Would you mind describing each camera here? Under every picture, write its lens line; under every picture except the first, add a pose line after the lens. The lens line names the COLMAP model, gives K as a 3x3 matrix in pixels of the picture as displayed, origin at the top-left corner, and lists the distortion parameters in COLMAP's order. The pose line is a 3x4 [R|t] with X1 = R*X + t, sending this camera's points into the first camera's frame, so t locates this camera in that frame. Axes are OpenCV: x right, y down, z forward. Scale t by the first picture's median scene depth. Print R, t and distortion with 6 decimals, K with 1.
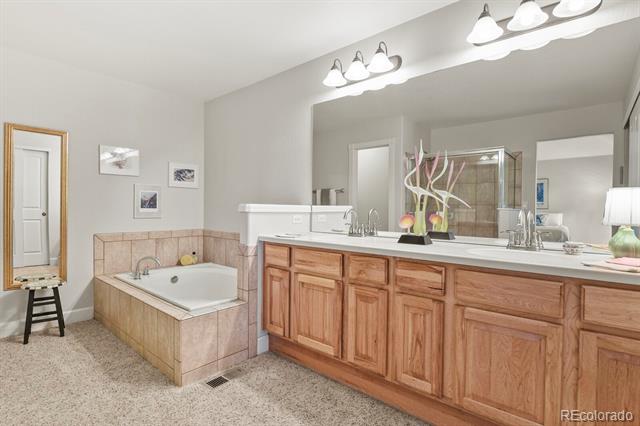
lens RADIAL K [[308.9, 0, 319.8], [0, 308.9, 214.8], [0, 0, 1]] dist [-0.000087, -0.000492]
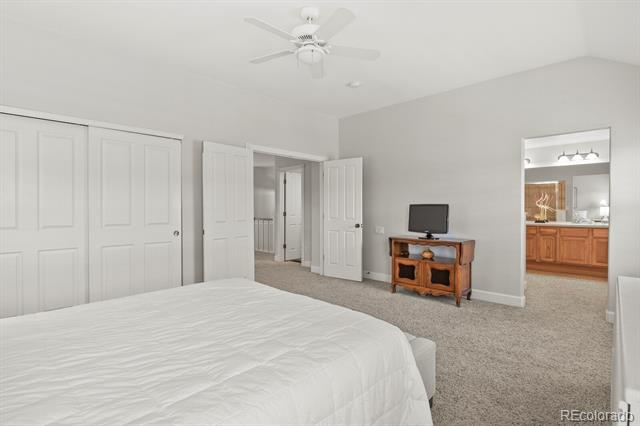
lens RADIAL K [[308.9, 0, 320.1], [0, 308.9, 211.3], [0, 0, 1]] dist [-0.000087, -0.000492]
pose [[0.998819, -0.017507, -0.045332, -2.353904], [0.017017, 0.999793, -0.011169, -0.037610], [0.045518, 0.010384, 0.998910, -2.974840]]
